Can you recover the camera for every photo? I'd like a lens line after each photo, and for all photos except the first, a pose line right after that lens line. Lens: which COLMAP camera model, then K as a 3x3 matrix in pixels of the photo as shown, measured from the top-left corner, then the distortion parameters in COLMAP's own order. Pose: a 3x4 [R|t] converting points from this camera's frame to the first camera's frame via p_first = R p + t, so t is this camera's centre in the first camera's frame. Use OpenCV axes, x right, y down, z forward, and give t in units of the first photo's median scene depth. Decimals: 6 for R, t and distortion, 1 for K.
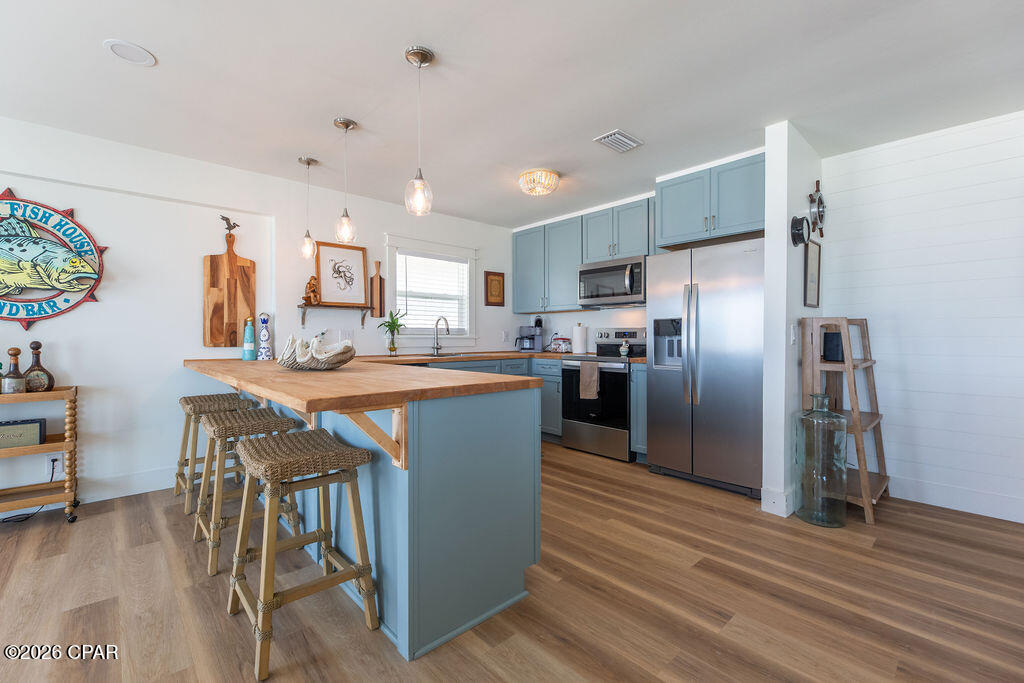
lens RADIAL K [[439.9, 0, 512.0], [0, 439.9, 341.5], [0, 0, 1]] dist [0.000314, -0.000015]
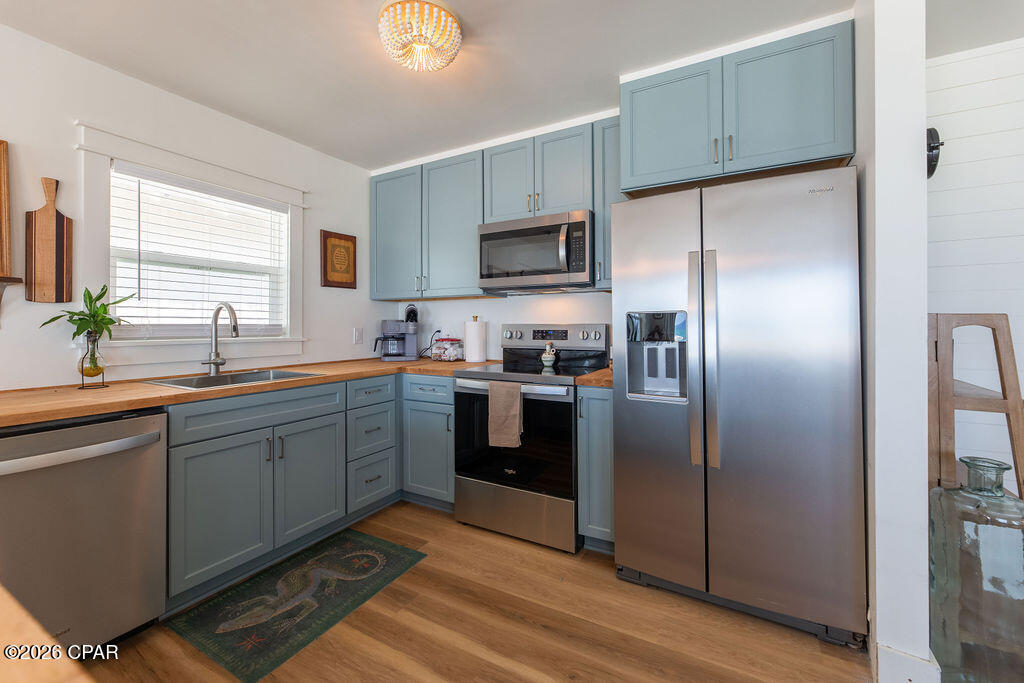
lens RADIAL K [[422.6, 0, 516.3], [0, 422.6, 319.7], [0, 0, 1]] dist [0.001145, 0.000103]
pose [[0.947666, 0.002137, 0.319256, 0.008986], [0.005754, 0.999701, -0.023770, -0.025140], [-0.319211, 0.024363, 0.947370, 0.455300]]
